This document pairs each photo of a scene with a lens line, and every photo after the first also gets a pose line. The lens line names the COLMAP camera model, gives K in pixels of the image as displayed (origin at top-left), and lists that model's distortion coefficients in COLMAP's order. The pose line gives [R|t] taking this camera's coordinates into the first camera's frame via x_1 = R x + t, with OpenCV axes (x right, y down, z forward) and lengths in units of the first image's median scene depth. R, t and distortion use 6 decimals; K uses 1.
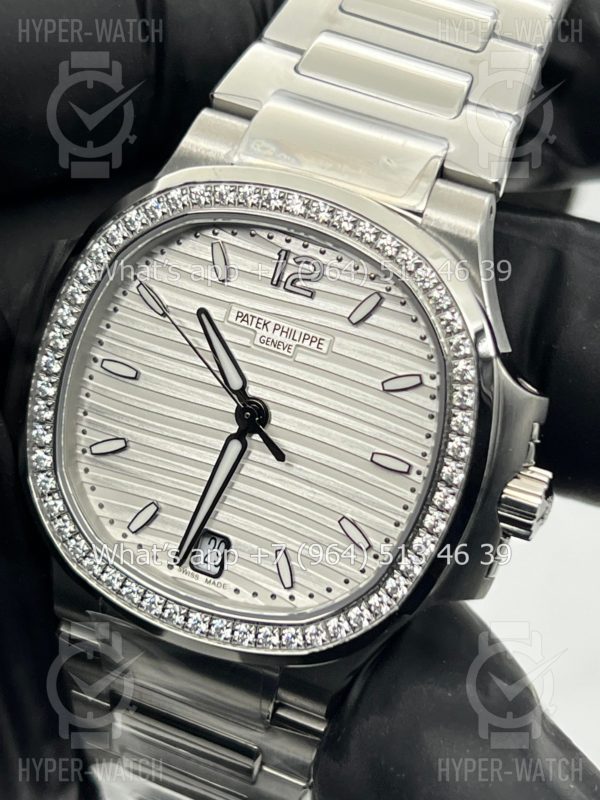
lens RADIAL K [[1955.5, 0, 297.8], [0, 1955.5, 406.5], [0, 0, 1]] dist [0.276472, 0.000000]
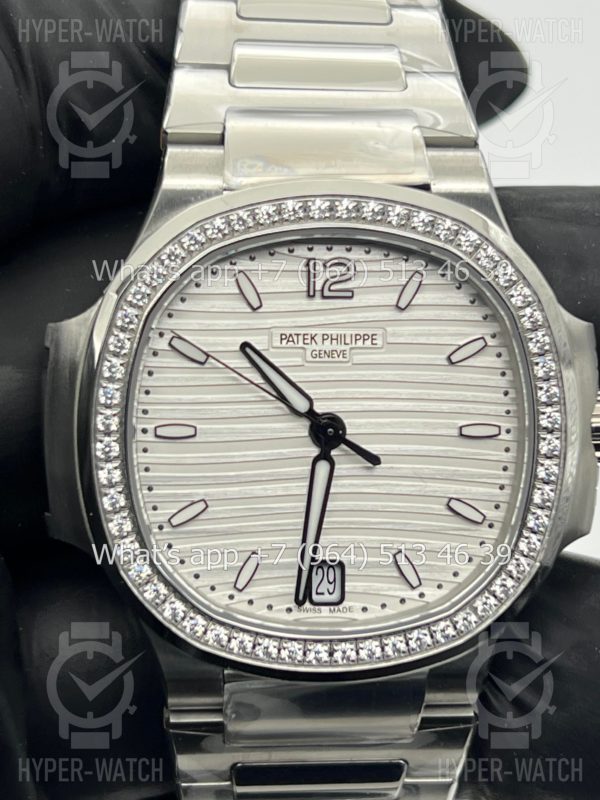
lens RADIAL K [[1955.5, 0, 304.8], [0, 1955.5, 400.1], [0, 0, 1]] dist [0.276472, 0.000000]
pose [[0.884405, -0.306093, 0.352329, -0.371023], [0.312455, 0.949081, 0.040218, -0.052937], [-0.346699, 0.074518, 0.935012, 0.094513]]
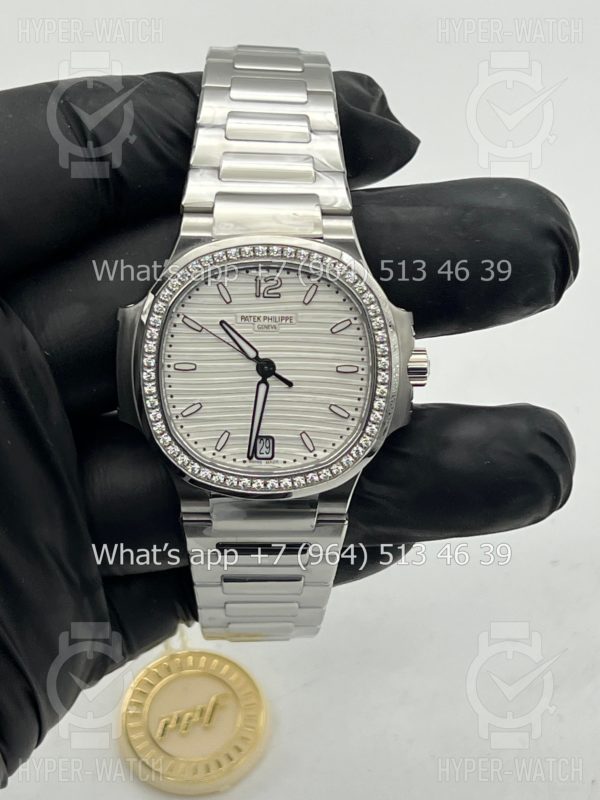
lens RADIAL K [[1955.5, 0, 303.9], [0, 1955.5, 399.7], [0, 0, 1]] dist [0.276472, 0.000000]
pose [[0.906920, -0.309412, 0.285939, -0.524388], [0.298612, 0.950862, 0.081806, -0.106609], [-0.297200, 0.011193, 0.954750, -0.759967]]
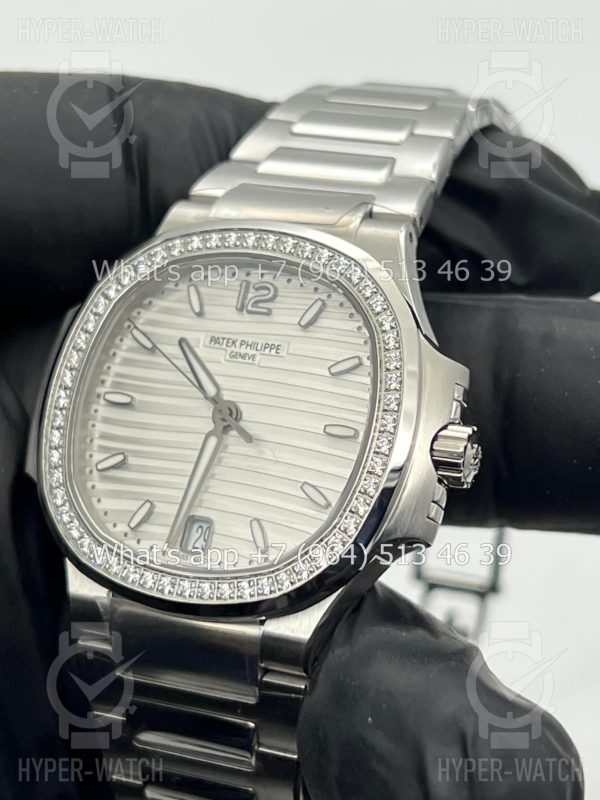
lens RADIAL K [[1955.5, 0, 299.3], [0, 1955.5, 399.8], [0, 0, 1]] dist [0.276472, 0.000000]
pose [[0.993580, -0.083872, -0.075917, 0.112096], [0.051092, 0.931419, -0.360344, 0.426868], [0.100933, 0.354152, 0.929725, -0.104863]]
